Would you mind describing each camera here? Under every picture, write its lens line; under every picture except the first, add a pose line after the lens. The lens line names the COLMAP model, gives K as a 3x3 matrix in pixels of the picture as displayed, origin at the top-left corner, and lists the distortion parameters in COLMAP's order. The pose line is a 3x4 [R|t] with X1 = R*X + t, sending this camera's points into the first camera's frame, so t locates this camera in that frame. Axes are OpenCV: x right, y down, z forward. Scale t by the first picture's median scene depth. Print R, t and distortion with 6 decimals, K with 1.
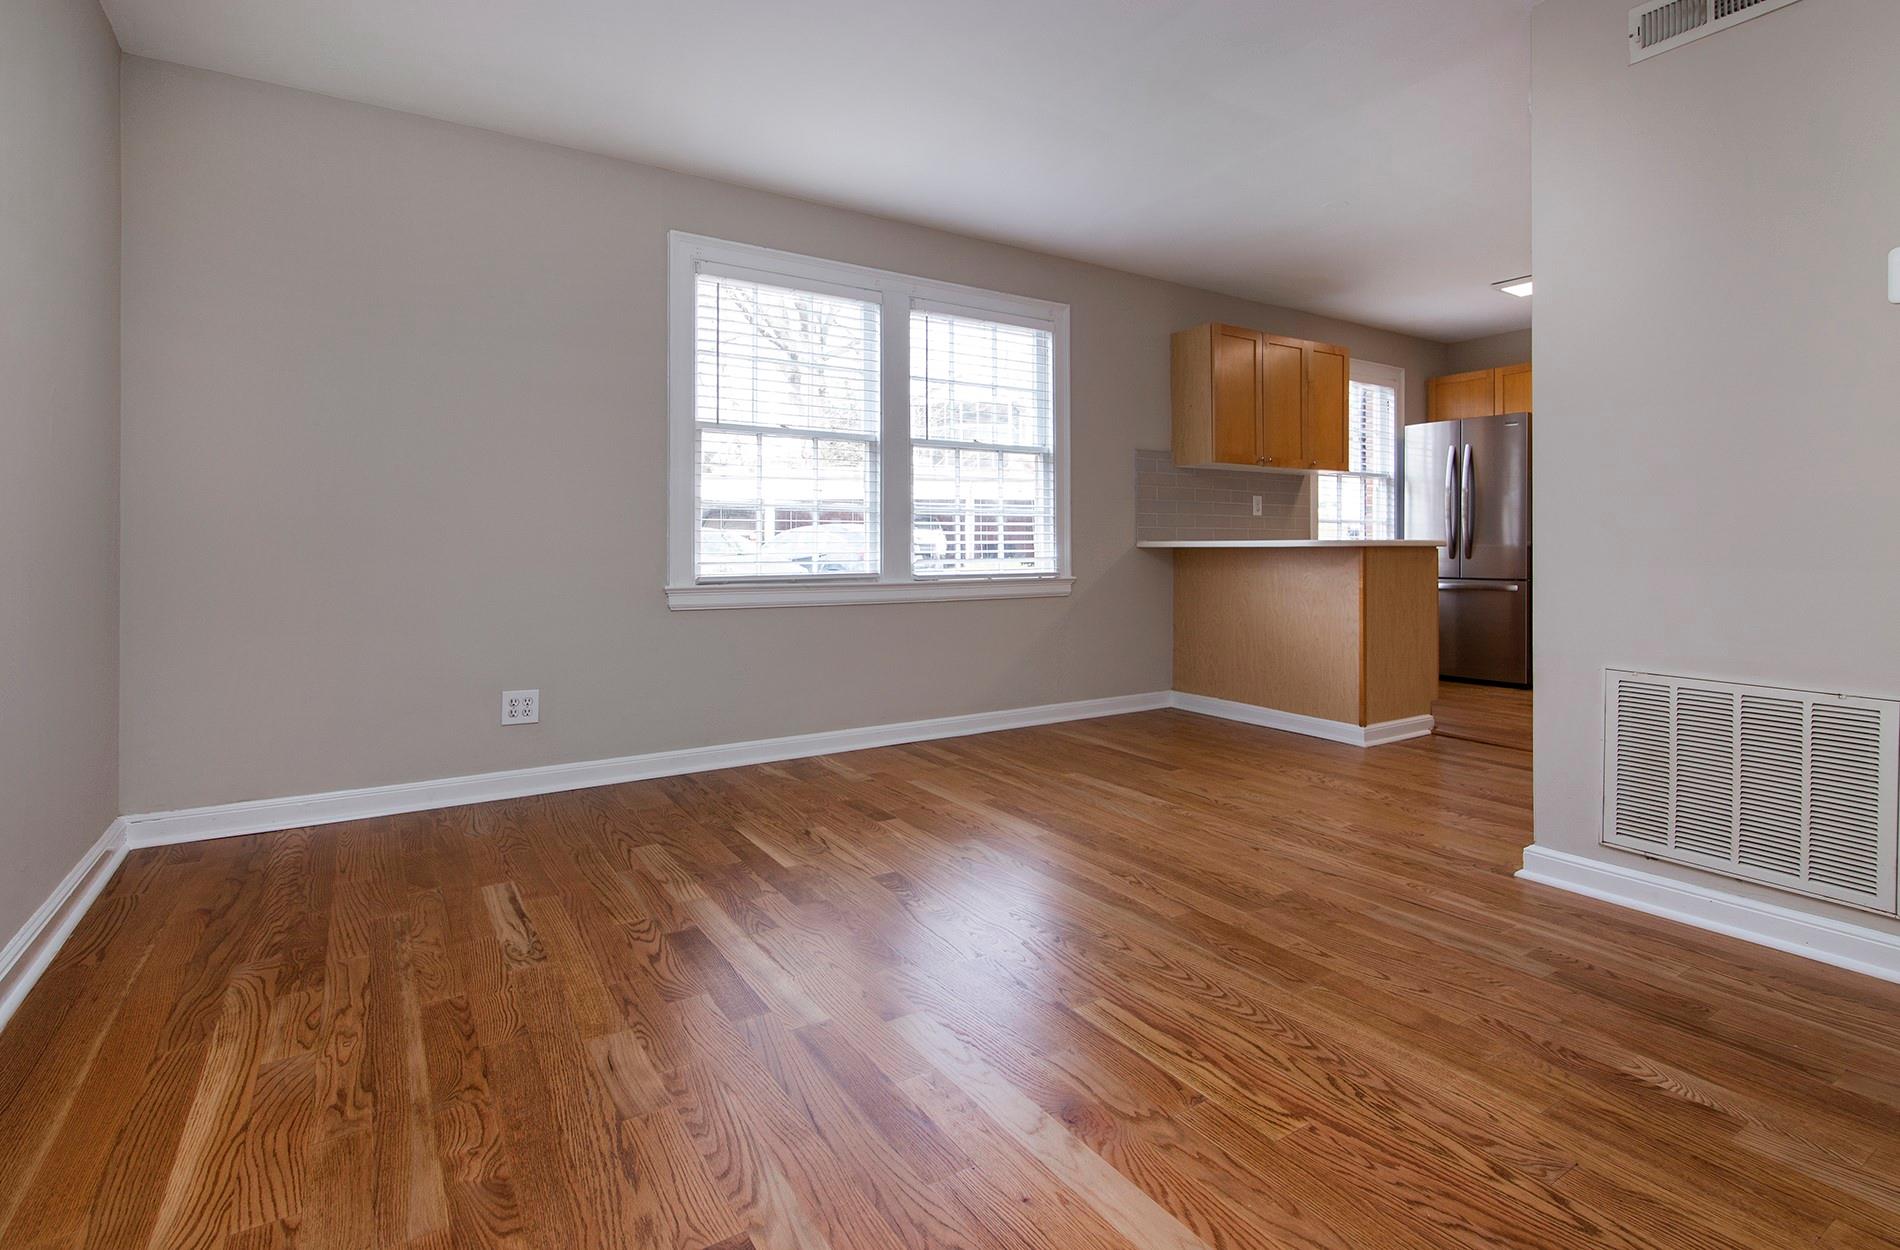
lens RADIAL K [[946.8, 0, 981.6], [0, 946.8, 544.8], [0, 0, 1]] dist [0.002420, 0.000510]
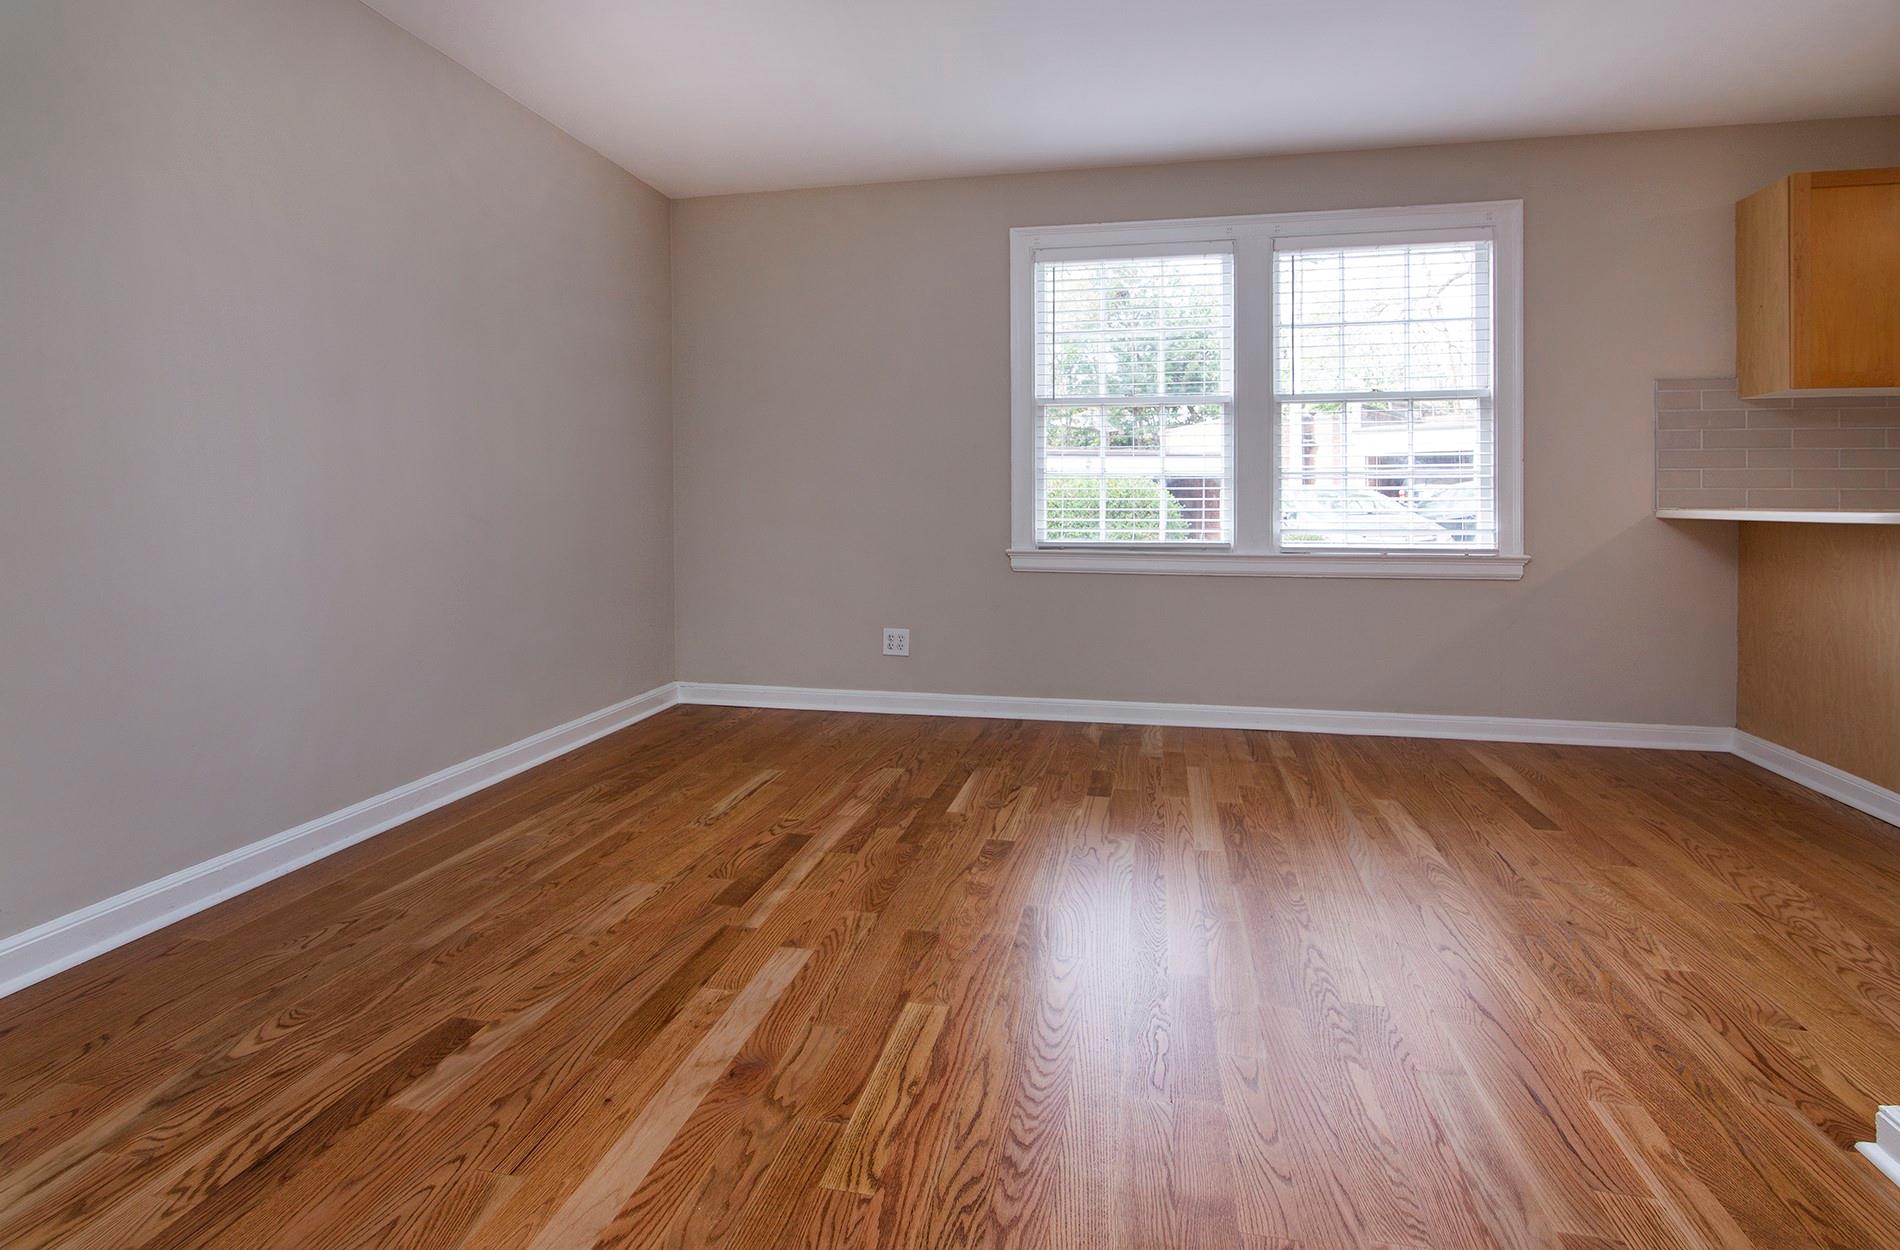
lens RADIAL K [[938.7, 0, 951.6], [0, 938.7, 505.1], [0, 0, 1]] dist [0.000502, -0.000868]
pose [[0.695664, 0.004213, -0.718355, 0.633137], [-0.001593, 0.999989, 0.004322, -0.019199], [0.718366, -0.001862, 0.695663, 0.280748]]
